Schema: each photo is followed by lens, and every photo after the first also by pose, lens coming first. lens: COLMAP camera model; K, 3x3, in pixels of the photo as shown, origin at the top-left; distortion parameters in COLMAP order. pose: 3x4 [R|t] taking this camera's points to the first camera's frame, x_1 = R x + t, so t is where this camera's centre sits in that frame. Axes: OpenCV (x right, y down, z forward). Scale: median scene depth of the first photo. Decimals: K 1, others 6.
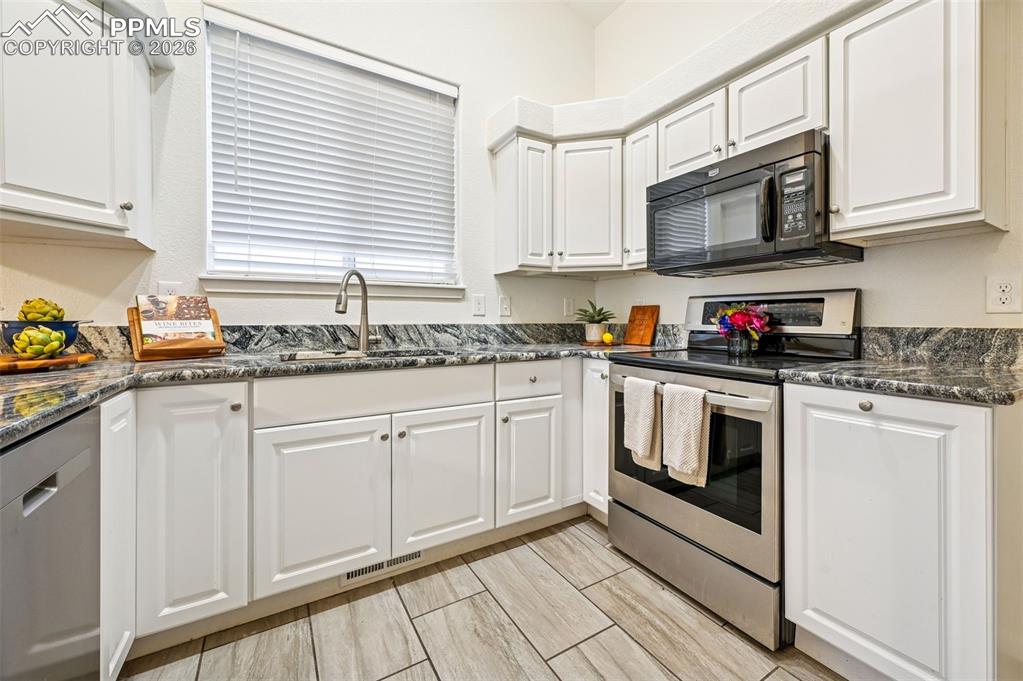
lens RADIAL K [[407.3, 0, 536.5], [0, 407.3, 319.6], [0, 0, 1]] dist [-0.000887, -0.000216]
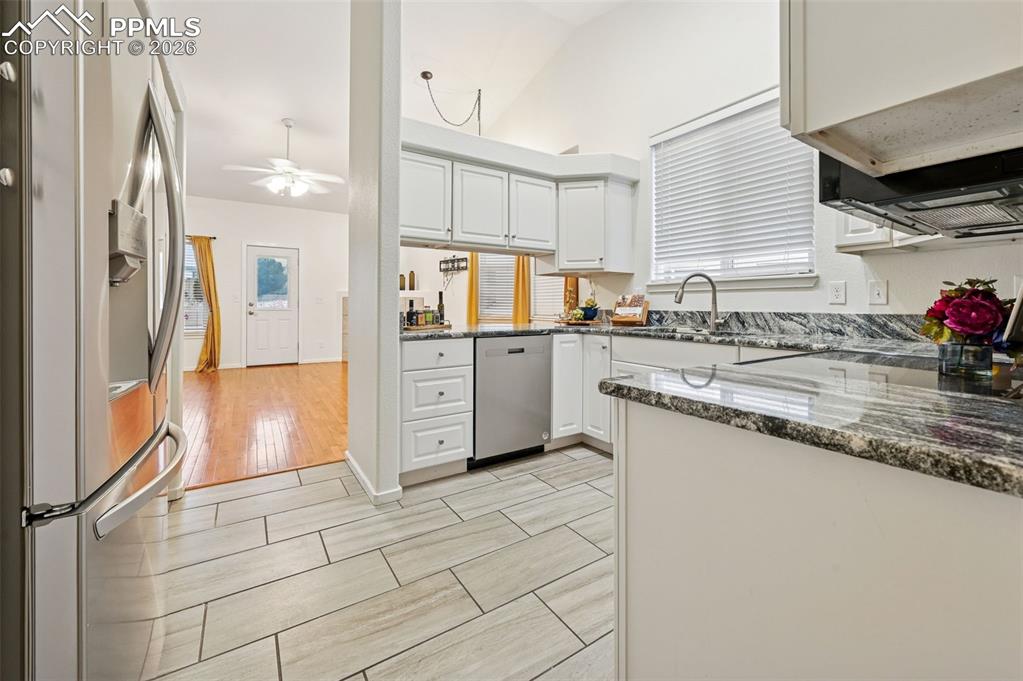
lens RADIAL K [[409.7, 0, 513.5], [0, 409.7, 305.0], [0, 0, 1]] dist [-0.000447, -0.000072]
pose [[0.006764, -0.002403, -0.999974, 0.882988], [-0.006279, 0.999977, -0.002445, -0.001223], [0.999957, 0.006295, 0.006749, 0.307722]]
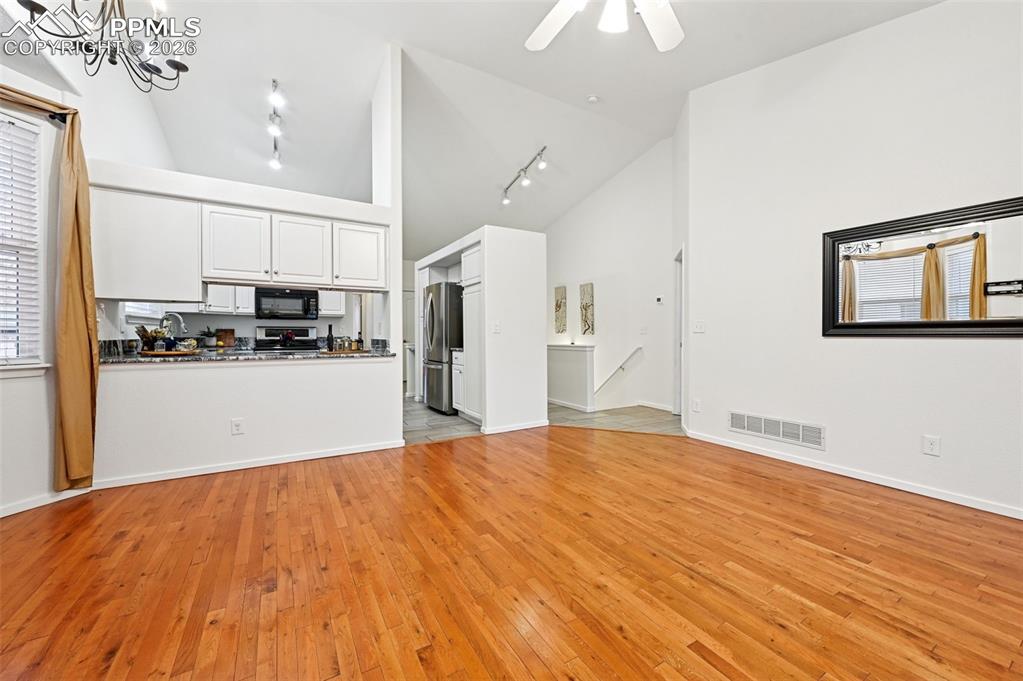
lens RADIAL K [[410.1, 0, 534.3], [0, 410.1, 337.6], [0, 0, 1]] dist [-0.000090, -0.000203]
pose [[0.002168, -0.010086, 0.999947, -2.343138], [-0.000172, 0.999949, 0.010086, -0.011024], [-0.999998, -0.000194, 0.002166, -0.832316]]
